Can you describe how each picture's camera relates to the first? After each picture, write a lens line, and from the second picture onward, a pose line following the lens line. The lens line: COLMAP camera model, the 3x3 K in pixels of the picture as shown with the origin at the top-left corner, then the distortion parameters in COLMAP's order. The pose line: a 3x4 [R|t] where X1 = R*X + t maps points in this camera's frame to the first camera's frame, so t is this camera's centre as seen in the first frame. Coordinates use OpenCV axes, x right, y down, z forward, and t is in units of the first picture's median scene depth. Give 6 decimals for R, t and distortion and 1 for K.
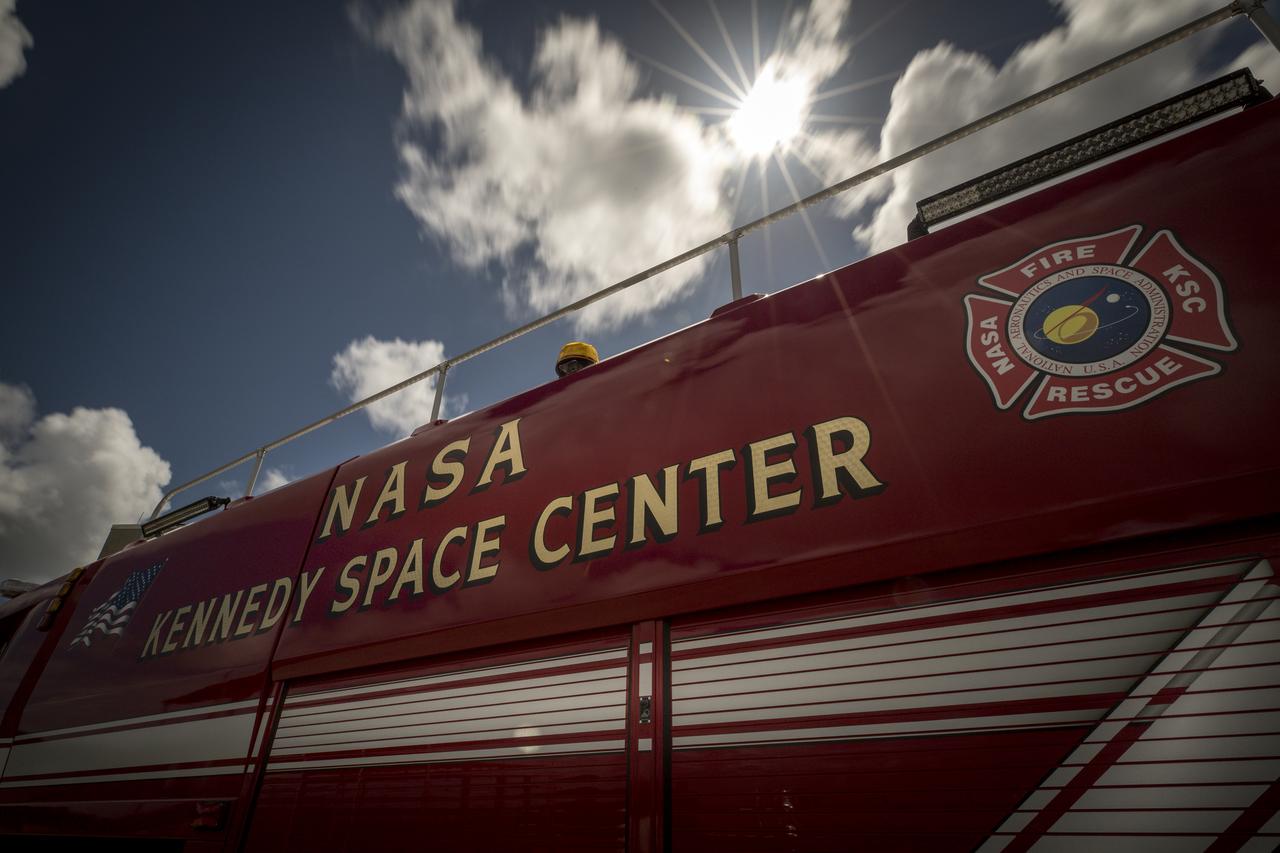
lens RADIAL K [[585.3, 0, 640.0], [0, 585.3, 426.5], [0, 0, 1]] dist [-0.001160, -0.000254]
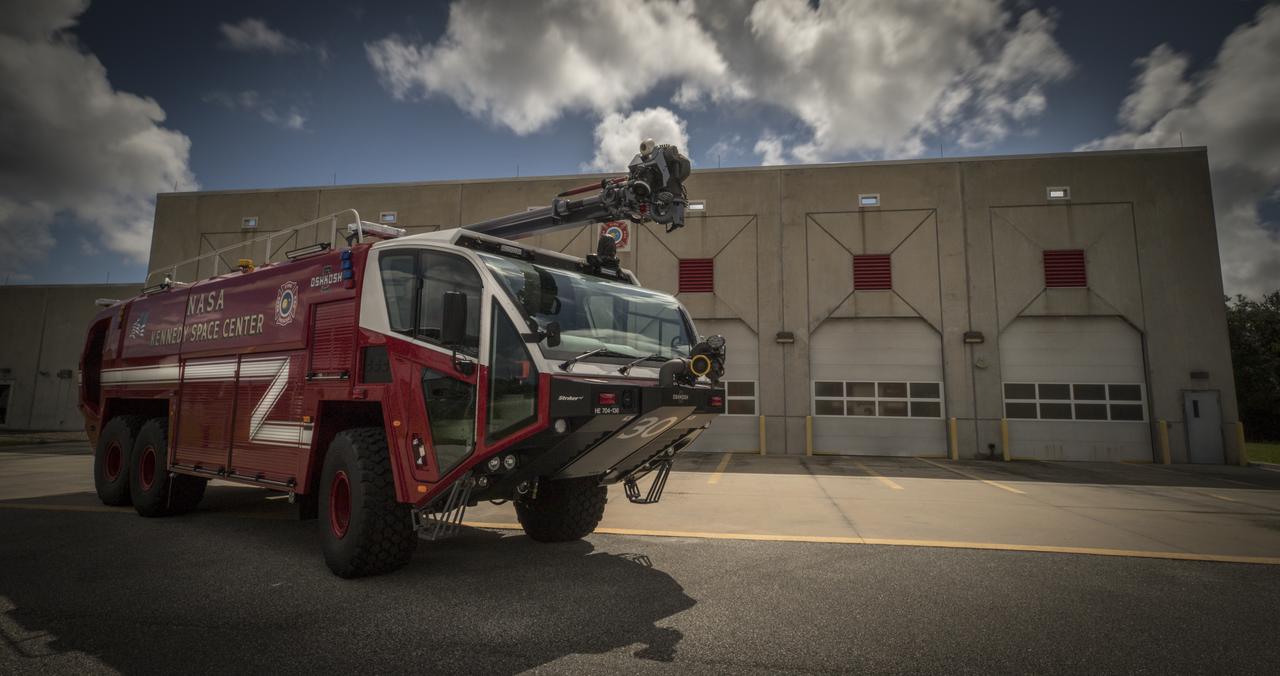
lens RADIAL K [[688.7, 0, 638.8], [0, 688.7, 295.5], [0, 0, 1]] dist [0.003972, 0.000496]
pose [[0.990313, 0.015983, -0.137928, 3.234813], [0.037753, 0.924936, 0.378243, -1.670092], [0.133621, -0.379786, 0.915373, -2.752383]]
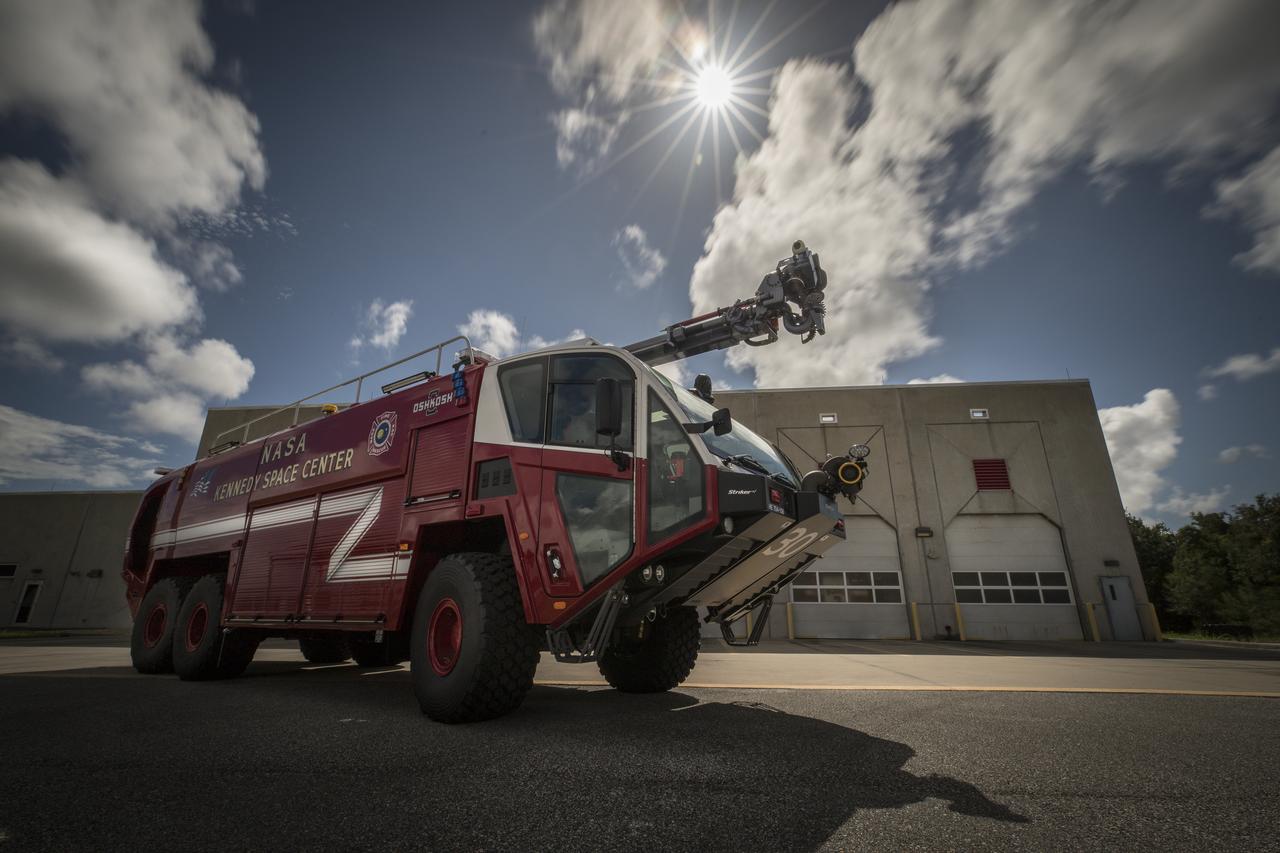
lens RADIAL K [[558.0, 0, 640.0], [0, 558.0, 426.5], [0, 0, 1]] dist [0.001631, 0.000414]
pose [[0.997497, 0.006897, -0.070370, 2.301872], [0.008760, 0.975509, 0.219784, -0.882076], [0.070163, -0.219850, 0.973007, -2.329198]]
